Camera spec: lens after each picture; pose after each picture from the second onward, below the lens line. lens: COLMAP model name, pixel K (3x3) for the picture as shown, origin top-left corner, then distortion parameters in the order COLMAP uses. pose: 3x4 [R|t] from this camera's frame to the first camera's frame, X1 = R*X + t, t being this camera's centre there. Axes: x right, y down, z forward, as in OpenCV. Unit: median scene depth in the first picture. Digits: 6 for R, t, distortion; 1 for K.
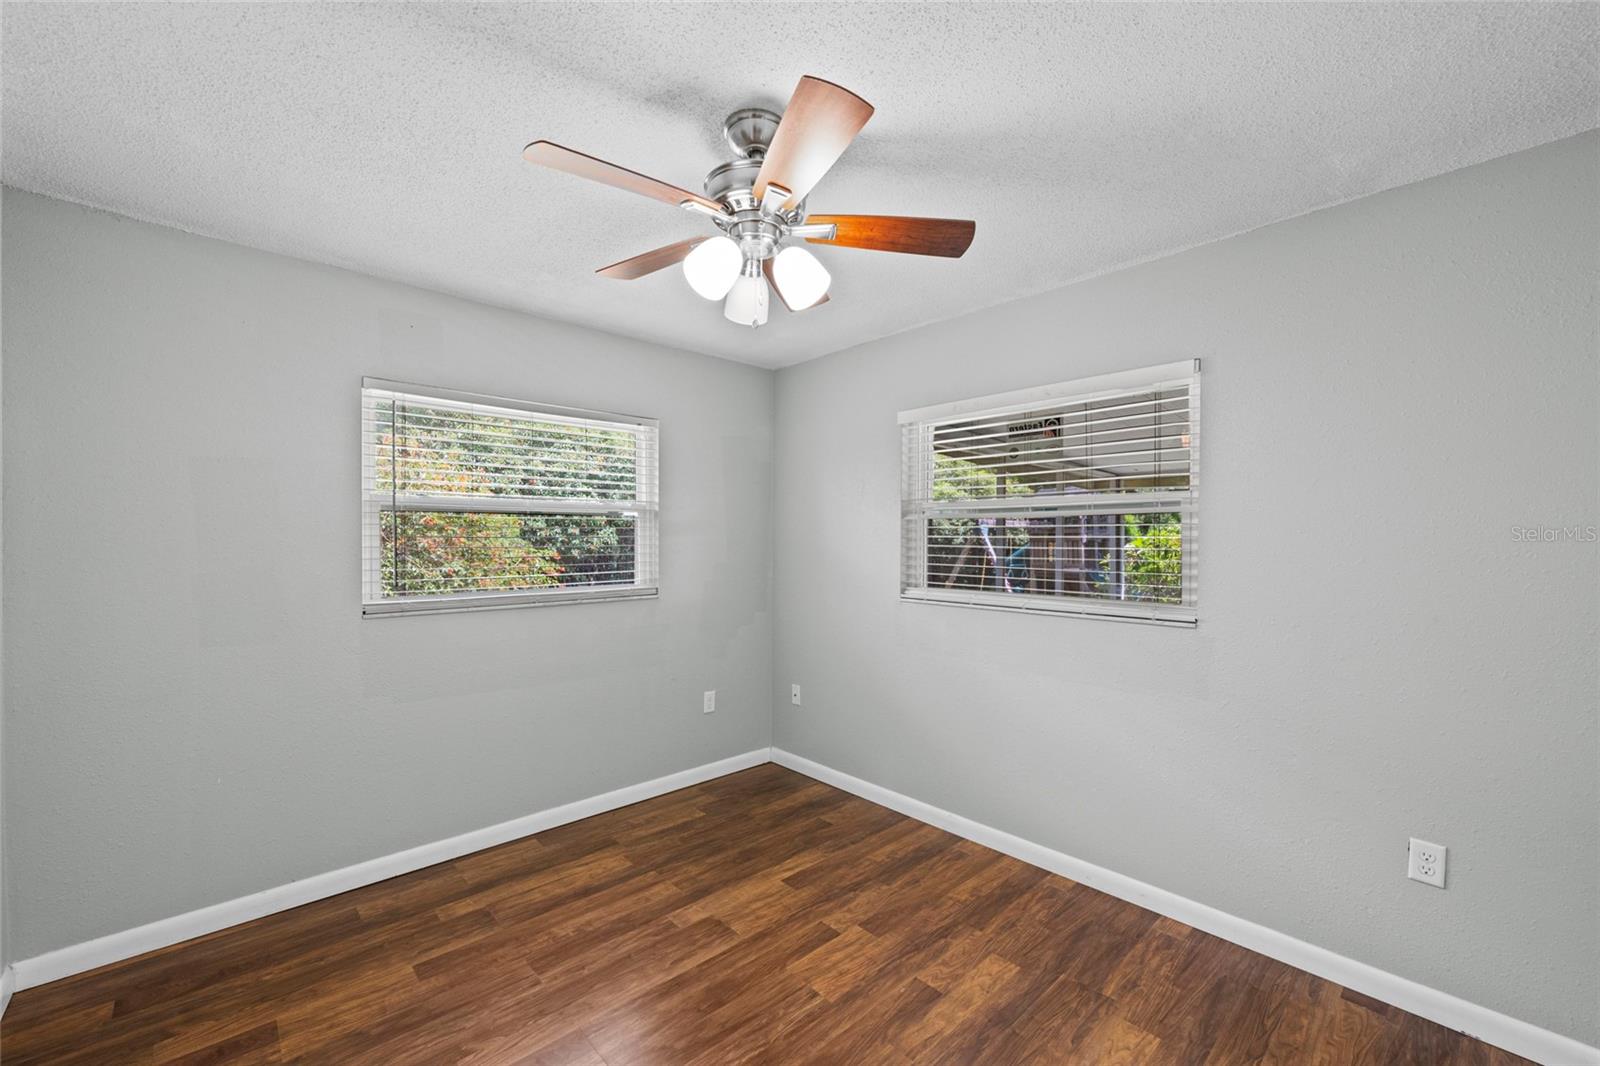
lens RADIAL K [[632.6, 0, 799.9], [0, 632.6, 537.2], [0, 0, 1]] dist [-0.000079, -0.000727]
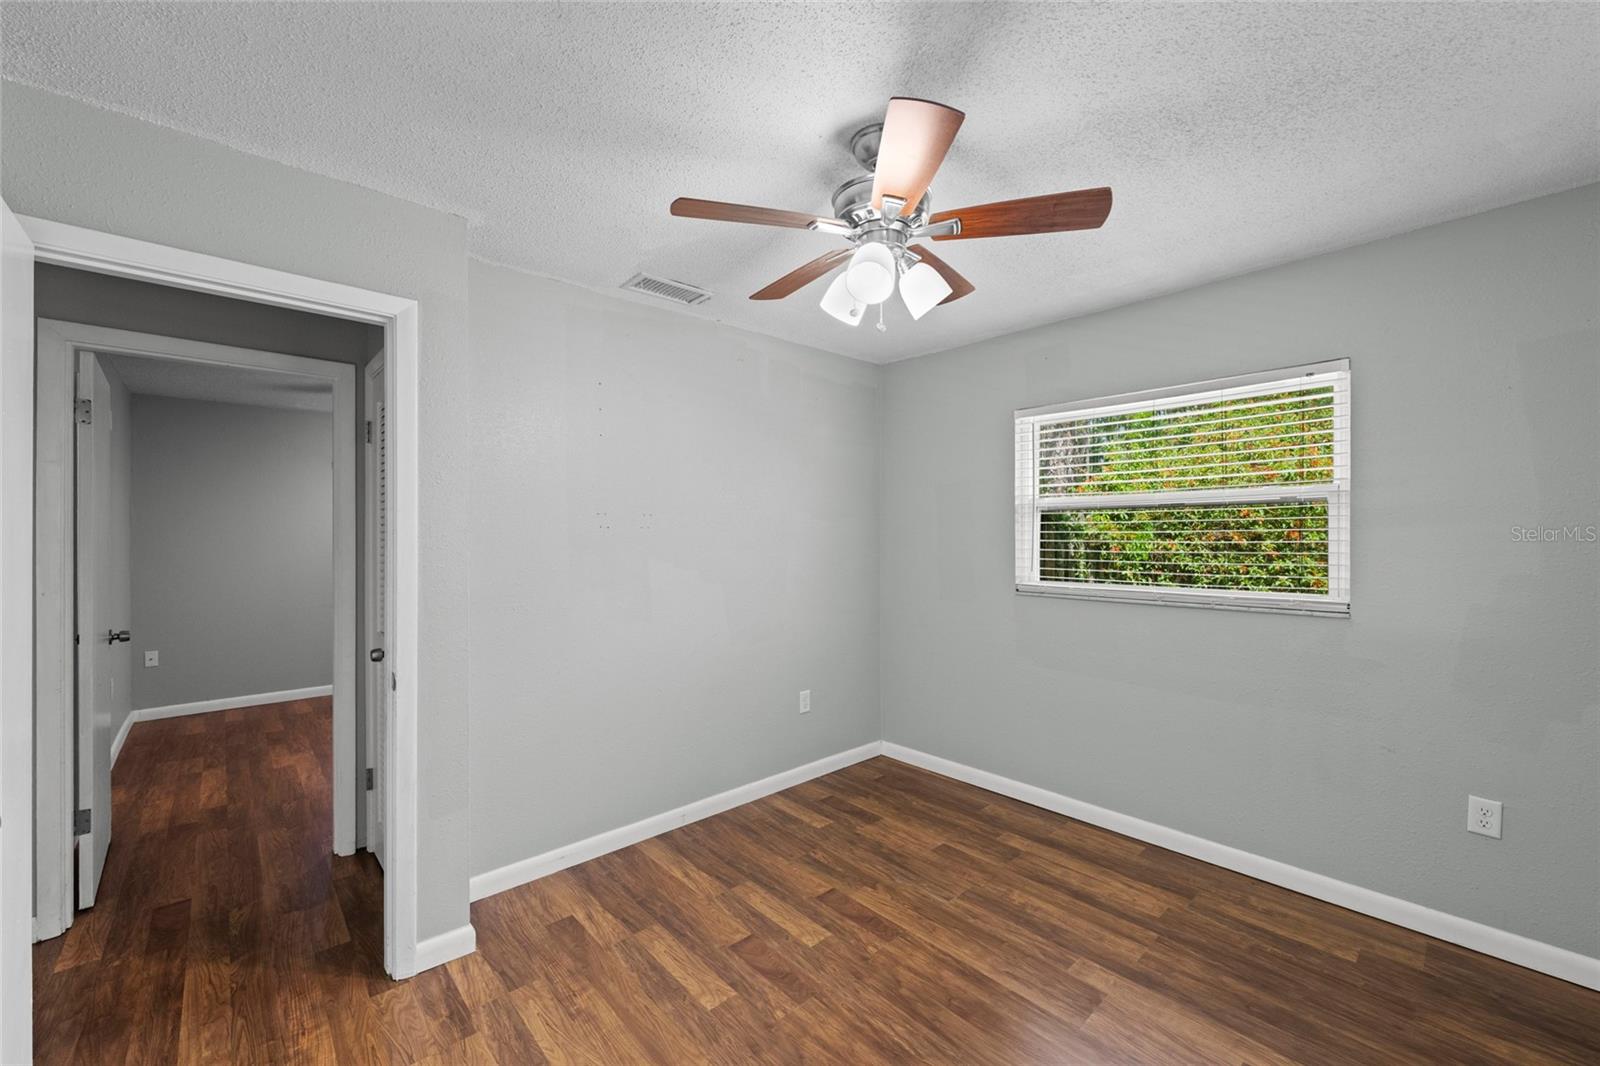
lens RADIAL K [[632.6, 0, 804.5], [0, 632.6, 529.4], [0, 0, 1]] dist [-0.000079, -0.000727]
pose [[0.005260, -0.008796, -0.999947, 0.680724], [0.005331, 0.999947, -0.008767, 0.002105], [0.999972, -0.005285, 0.005306, 0.607880]]
